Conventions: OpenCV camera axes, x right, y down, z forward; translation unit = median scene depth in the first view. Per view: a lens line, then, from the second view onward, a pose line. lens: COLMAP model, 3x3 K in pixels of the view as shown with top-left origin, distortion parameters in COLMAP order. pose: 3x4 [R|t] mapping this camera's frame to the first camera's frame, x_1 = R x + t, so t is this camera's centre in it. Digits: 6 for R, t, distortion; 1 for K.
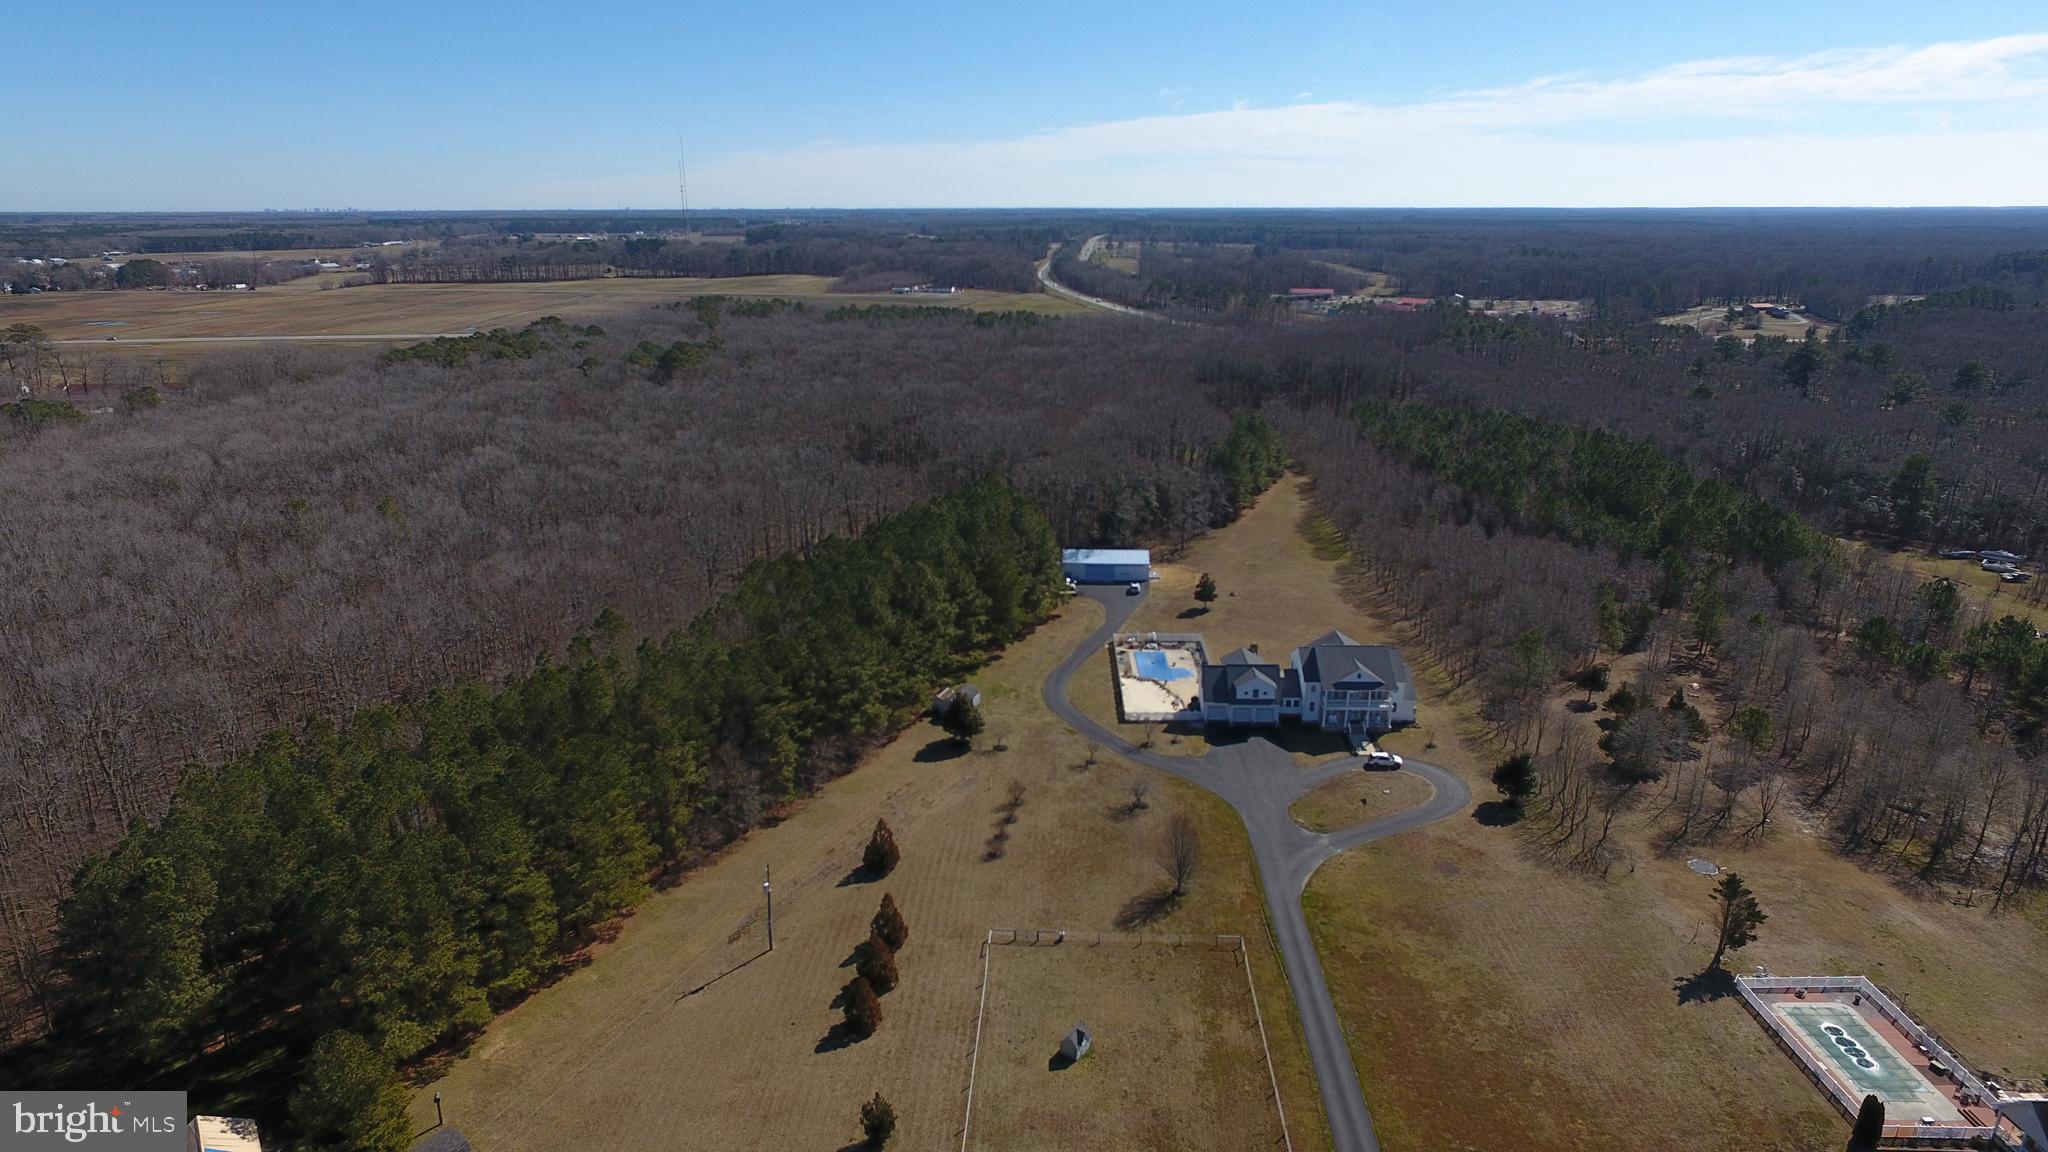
lens RADIAL K [[1187.7, 0, 1017.0], [0, 1187.7, 581.8], [0, 0, 1]] dist [-0.010643, 0.014048]
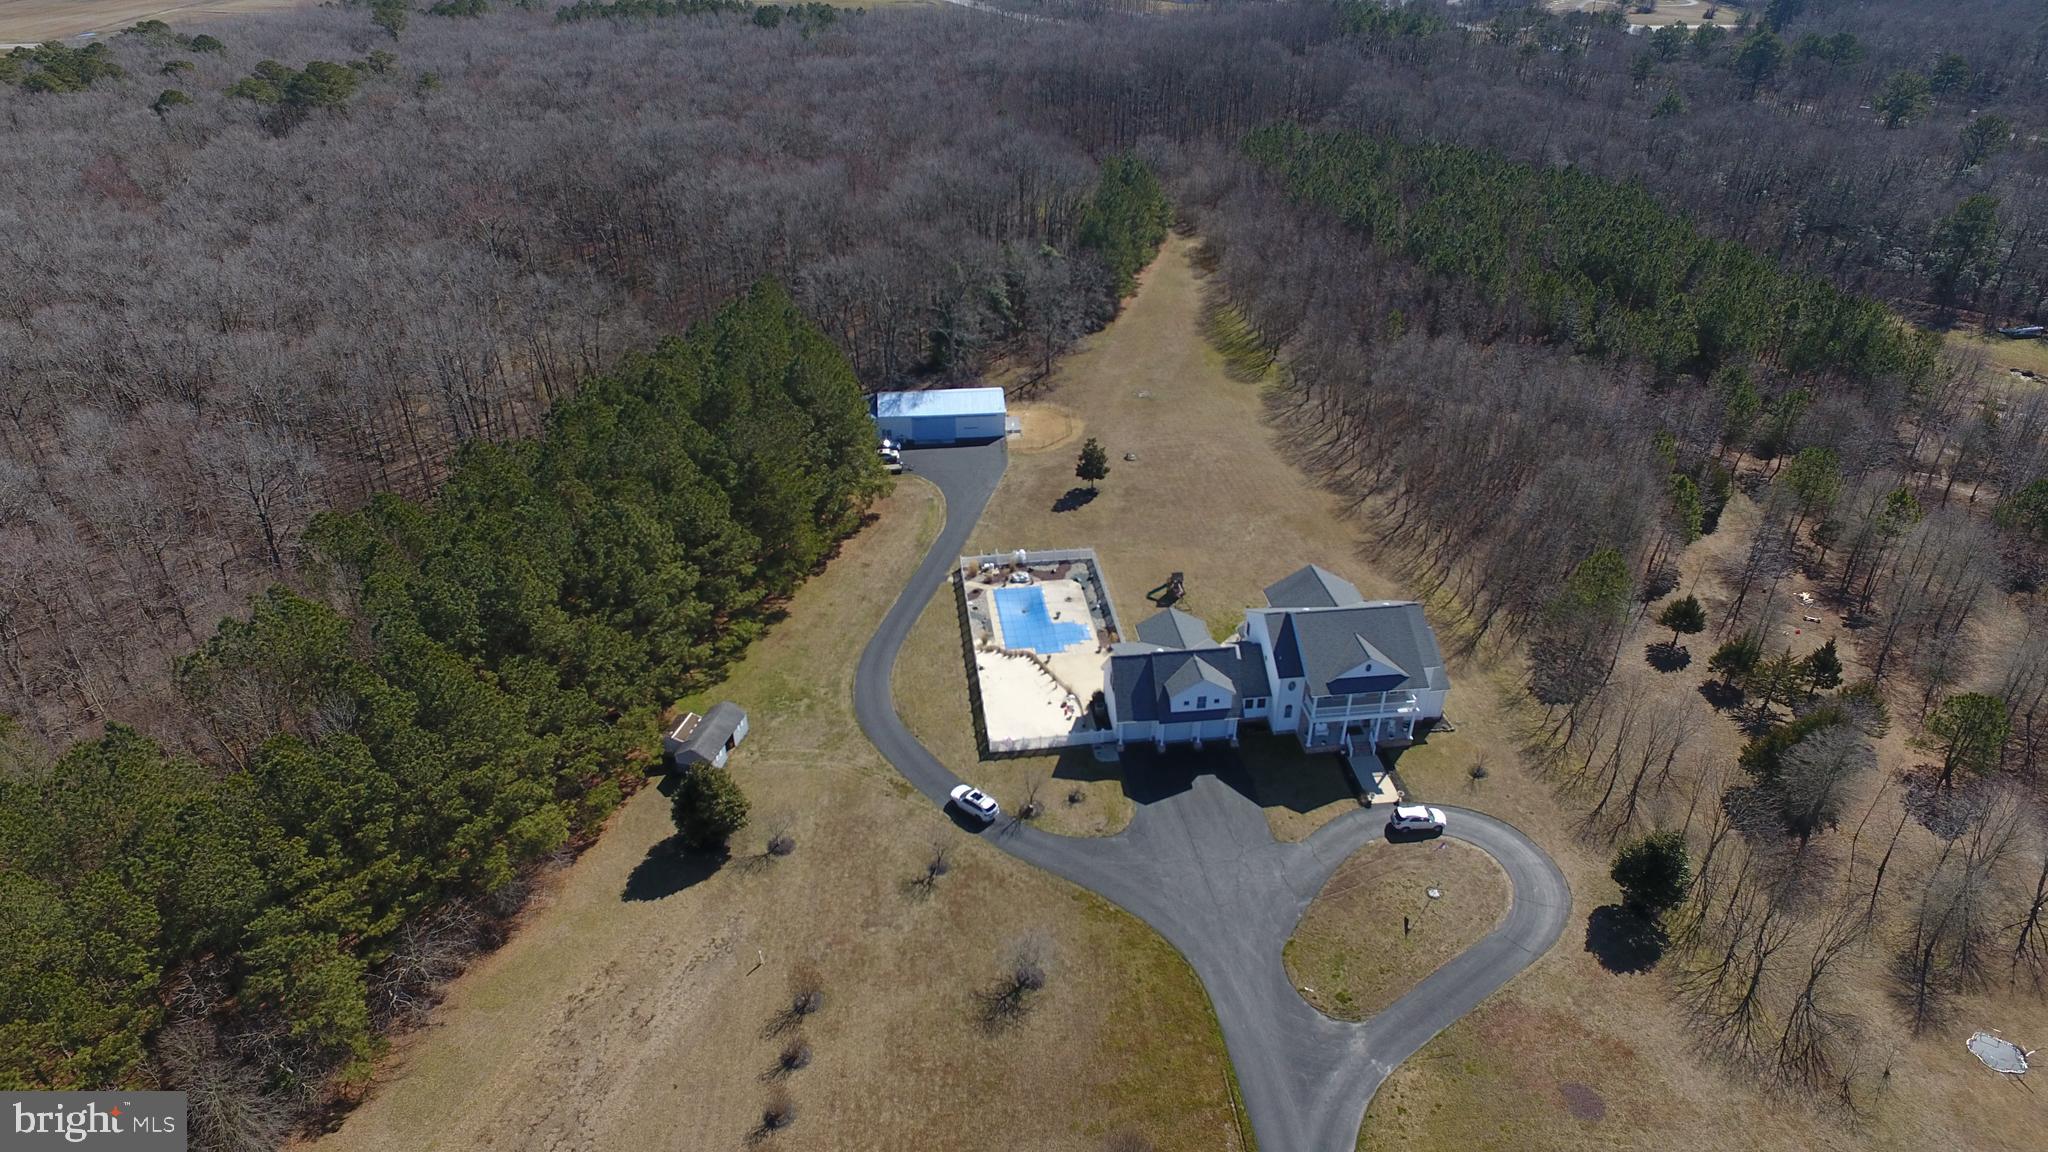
lens RADIAL K [[1187.7, 0, 1017.6], [0, 1187.7, 575.8], [0, 0, 1]] dist [-0.010643, 0.014048]
pose [[0.989579, -0.073267, 0.123959, 0.037499], [0.042988, 0.971935, 0.231290, -0.114771], [-0.137426, -0.223551, 0.964955, 0.443675]]
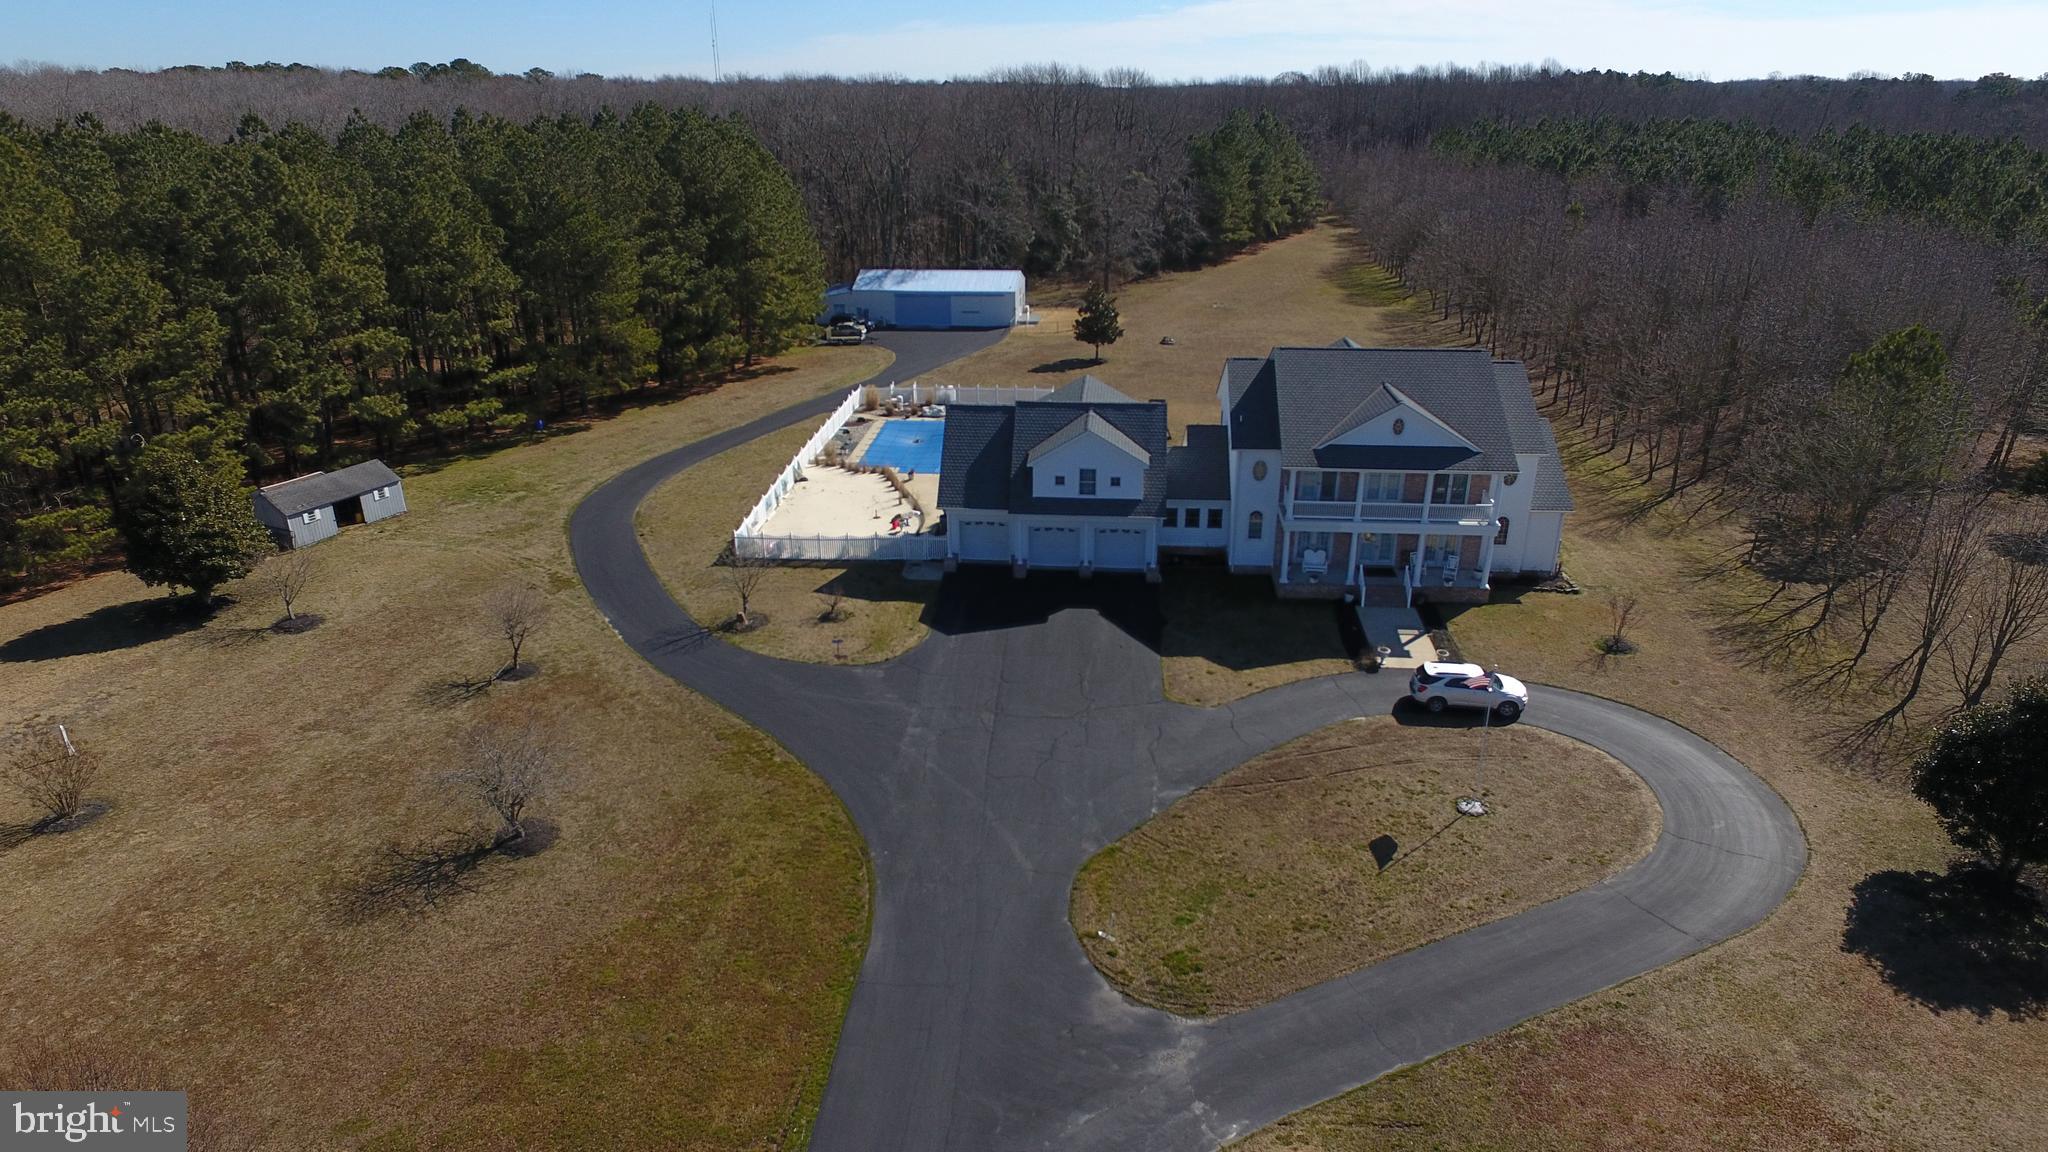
lens RADIAL K [[1187.7, 0, 1018.6], [0, 1187.7, 580.5], [0, 0, 1]] dist [-0.010643, 0.014048]
pose [[0.998238, 0.019194, -0.056139, 0.202821], [-0.014533, 0.996503, 0.082287, 0.095315], [0.057522, -0.081326, 0.995026, 0.664964]]
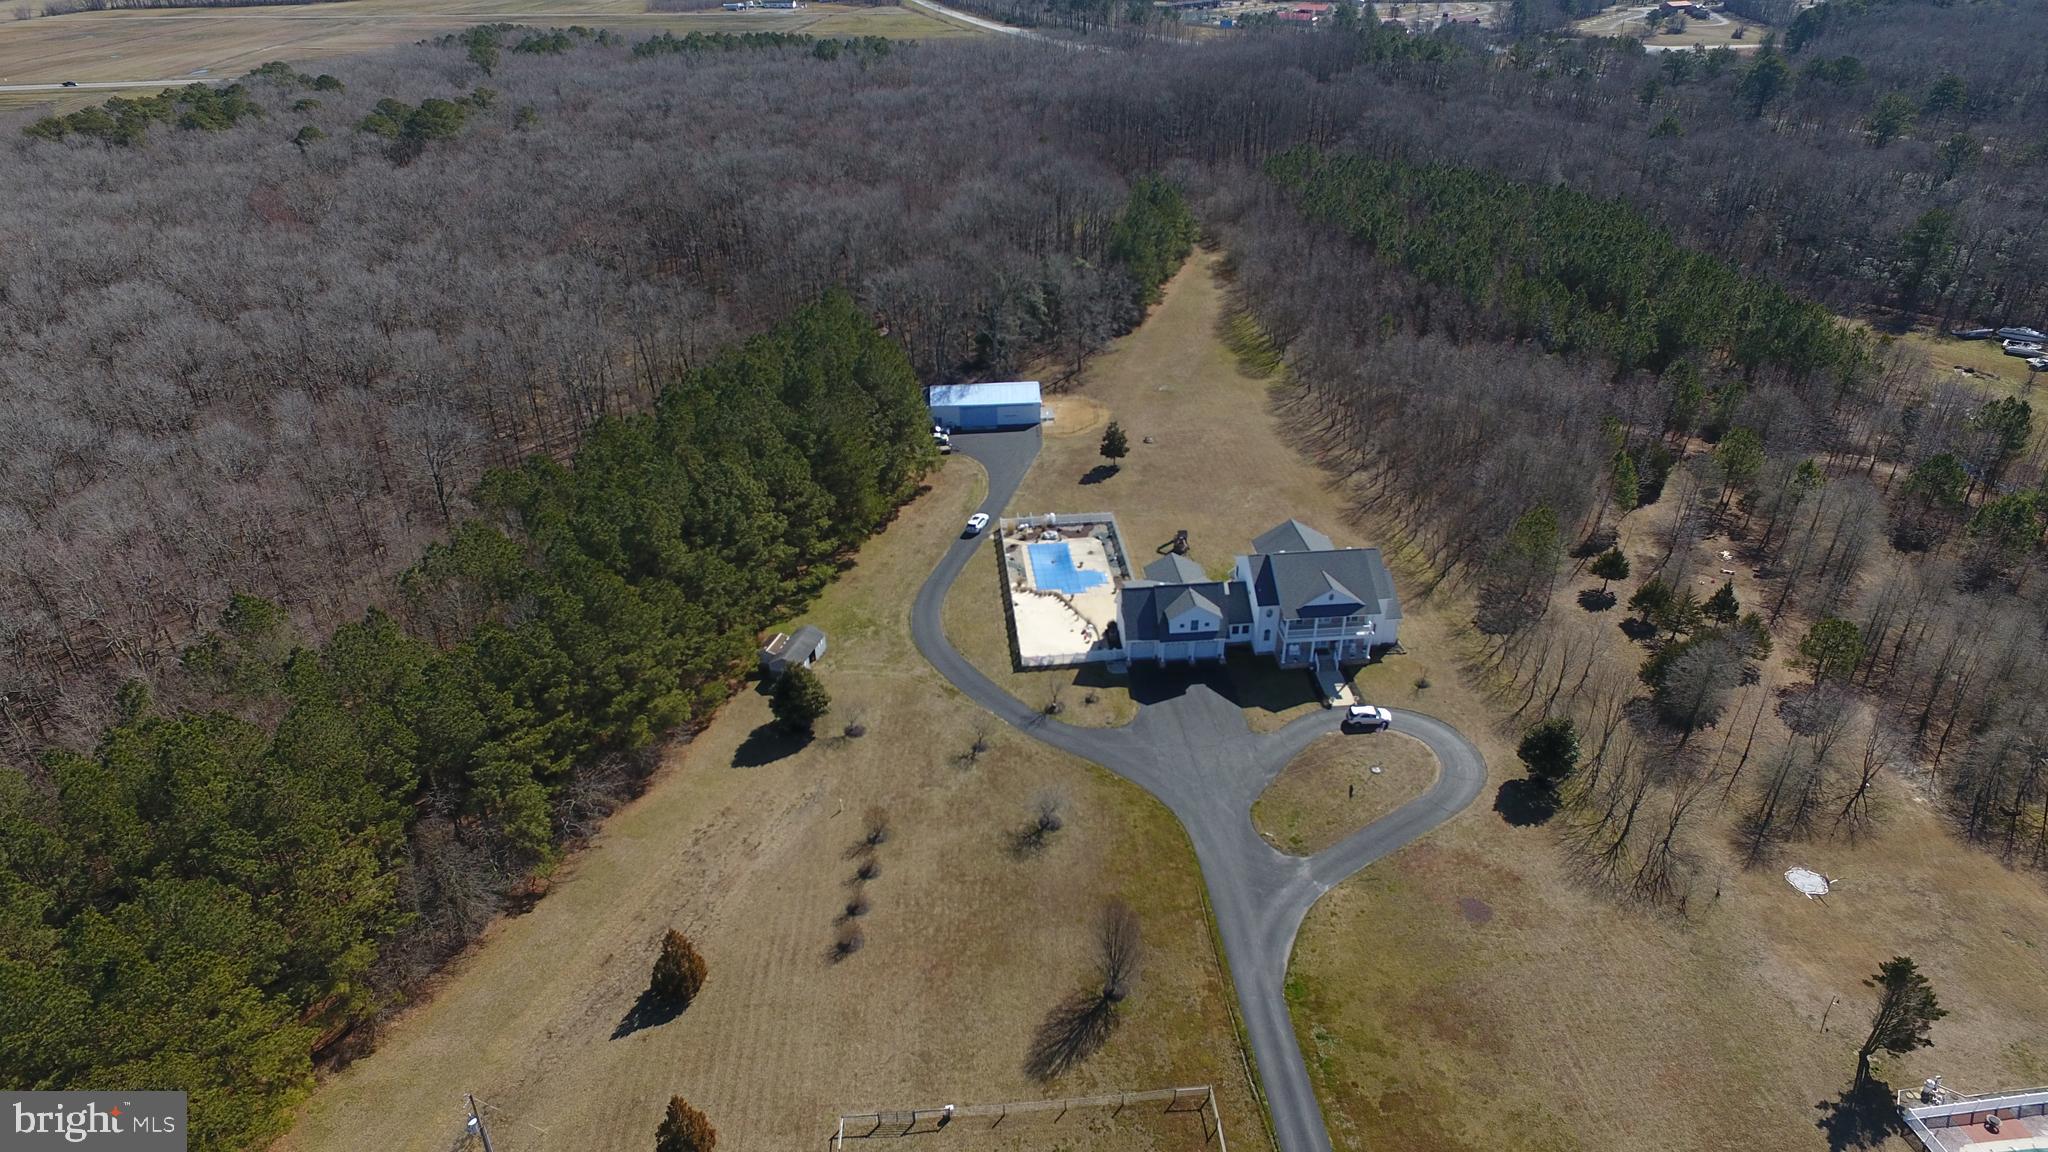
lens RADIAL K [[1187.7, 0, 1018.0], [0, 1187.7, 577.2], [0, 0, 1]] dist [-0.010643, 0.014048]
pose [[0.993924, -0.066182, 0.087954, 0.027403], [0.045774, 0.975201, 0.216535, -0.103015], [-0.100104, -0.211193, 0.972305, 0.293979]]
